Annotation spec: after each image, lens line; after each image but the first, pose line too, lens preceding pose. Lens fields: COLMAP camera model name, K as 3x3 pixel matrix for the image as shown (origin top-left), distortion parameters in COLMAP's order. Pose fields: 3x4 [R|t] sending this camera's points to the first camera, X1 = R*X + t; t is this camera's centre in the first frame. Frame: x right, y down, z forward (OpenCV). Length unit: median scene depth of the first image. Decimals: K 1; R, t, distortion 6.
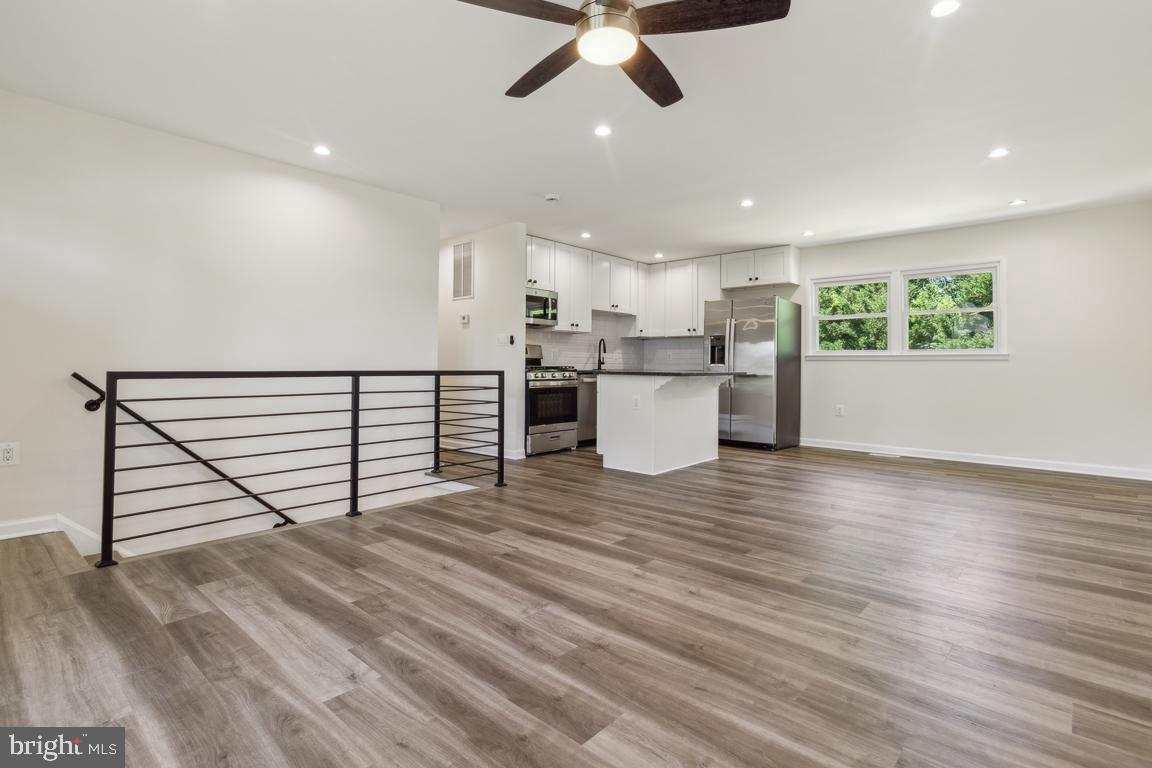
lens RADIAL K [[549.6, 0, 564.9], [0, 549.6, 351.5], [0, 0, 1]] dist [0.009327, -0.001224]
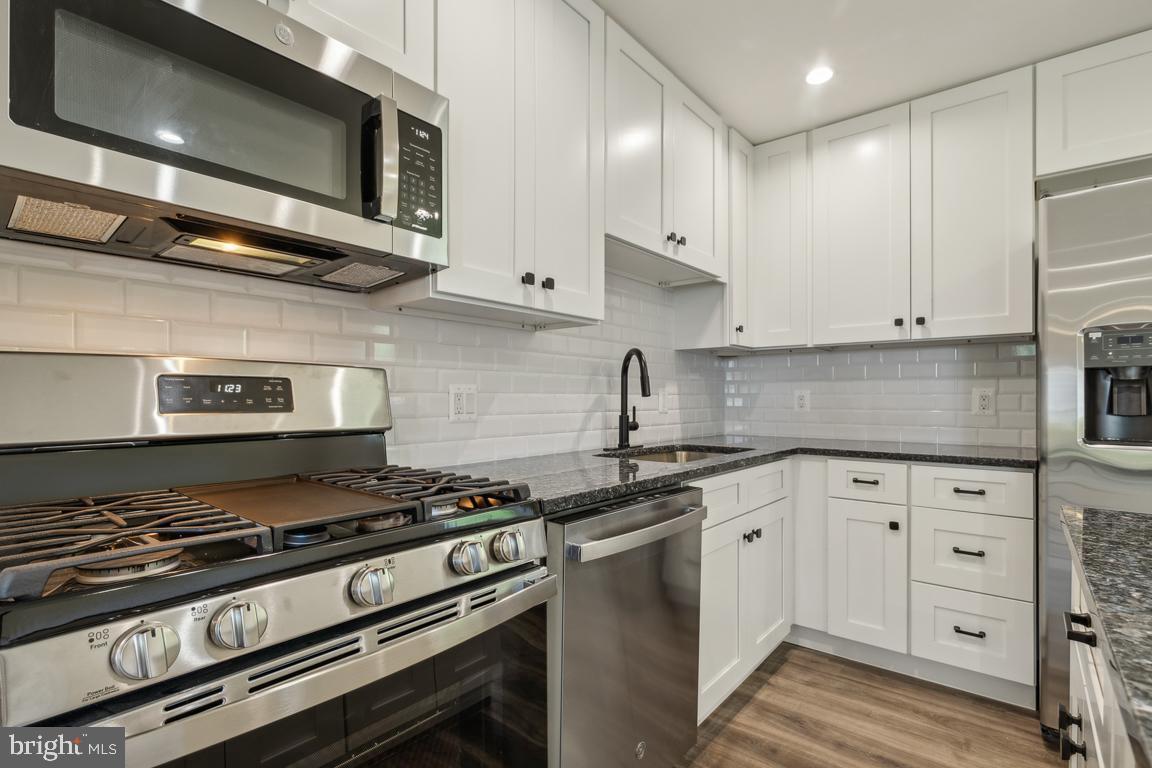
lens RADIAL K [[549.6, 0, 578.7], [0, 549.6, 398.3], [0, 0, 1]] dist [0.009327, -0.001224]
pose [[0.998353, -0.006757, 0.056975, 0.023623], [0.005144, 0.999583, 0.028408, -0.005291], [-0.057143, -0.028068, 0.997971, 0.844711]]
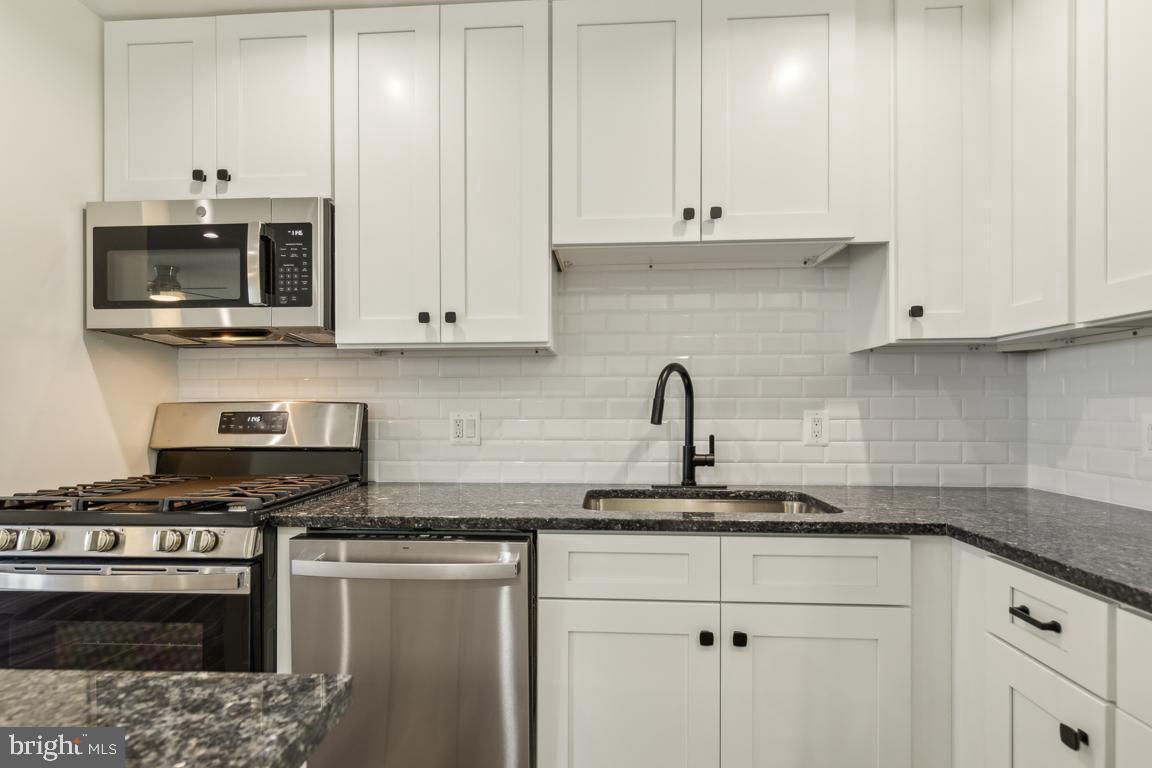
lens RADIAL K [[549.6, 0, 570.1], [0, 549.6, 409.6], [0, 0, 1]] dist [0.009327, -0.001224]
pose [[0.631893, -0.004931, -0.775040, 0.276986], [0.027249, 0.999503, 0.015857, -0.009487], [0.774576, -0.031139, 0.631714, 0.981847]]
